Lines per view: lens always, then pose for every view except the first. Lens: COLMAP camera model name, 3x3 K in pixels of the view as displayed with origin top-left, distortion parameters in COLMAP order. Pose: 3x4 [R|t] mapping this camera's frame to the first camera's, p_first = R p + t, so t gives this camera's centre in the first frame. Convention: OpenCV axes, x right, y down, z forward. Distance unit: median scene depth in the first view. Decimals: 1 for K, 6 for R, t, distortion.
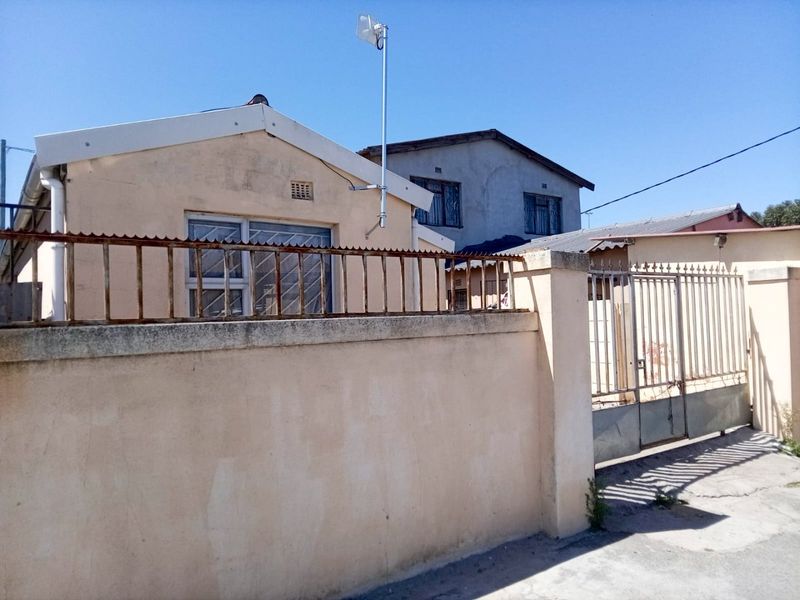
lens RADIAL K [[582.0, 0, 398.2], [0, 582.0, 299.4], [0, 0, 1]] dist [0.041196, -0.050555]
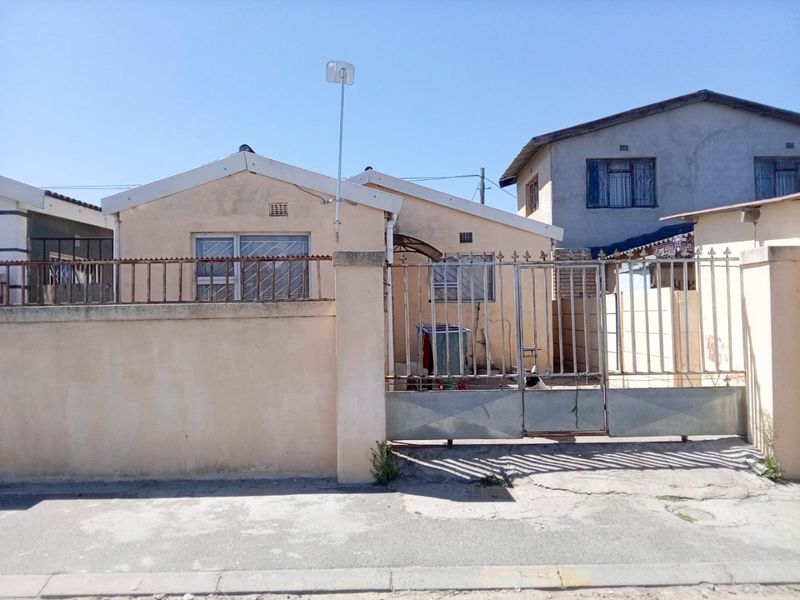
lens RADIAL K [[582.0, 0, 401.0], [0, 582.0, 298.5], [0, 0, 1]] dist [0.041196, -0.050555]
pose [[0.823983, 0.002999, -0.566606, 0.919707], [0.009751, 0.999763, 0.019472, -0.005302], [0.566530, -0.021570, 0.823759, 0.052882]]
